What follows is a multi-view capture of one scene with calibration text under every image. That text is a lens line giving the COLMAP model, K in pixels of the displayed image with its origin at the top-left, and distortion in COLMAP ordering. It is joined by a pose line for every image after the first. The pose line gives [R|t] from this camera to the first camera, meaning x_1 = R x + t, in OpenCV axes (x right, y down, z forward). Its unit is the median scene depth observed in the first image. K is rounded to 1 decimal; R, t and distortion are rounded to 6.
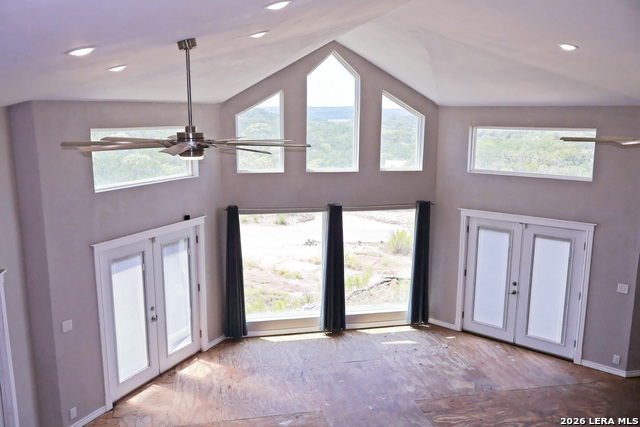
lens RADIAL K [[551.5, 0, 322.1], [0, 551.5, 217.5], [0, 0, 1]] dist [0.003429, 0.016651]
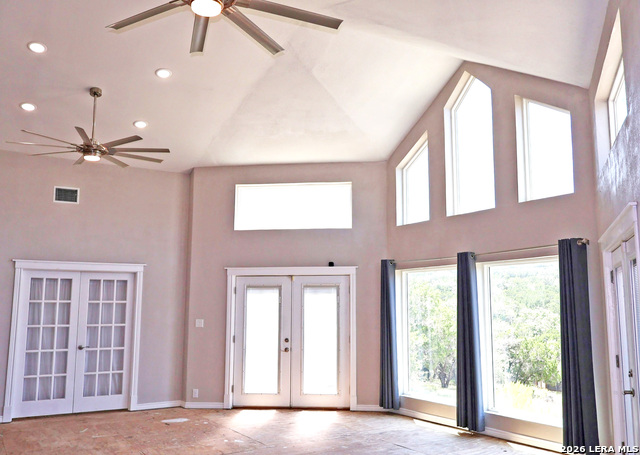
lens RADIAL K [[580.5, 0, 324.8], [0, 580.5, 230.2], [0, 0, 1]] dist [0.001664, 0.000000]
pose [[0.339146, -0.134499, -0.931069, 0.736755], [-0.180396, 0.962061, -0.204686, 0.153931], [0.923275, 0.237379, 0.302016, 0.573139]]
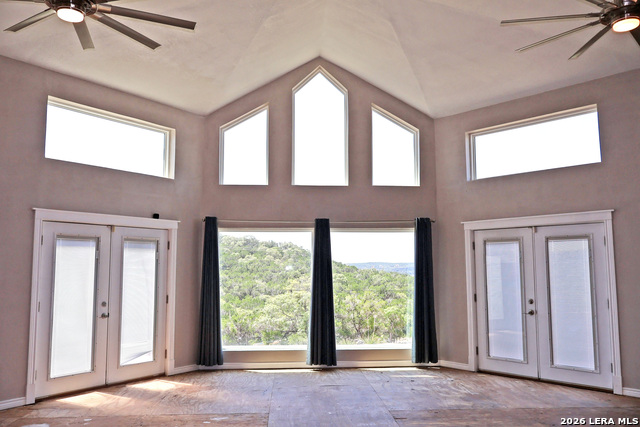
lens RADIAL K [[551.5, 0, 318.6], [0, 551.5, 216.3], [0, 0, 1]] dist [0.003429, 0.016651]
pose [[0.988157, -0.024923, -0.151411, 0.162221], [-0.019924, 0.957529, -0.287649, 0.244317], [0.152149, 0.287259, 0.945692, 0.126178]]
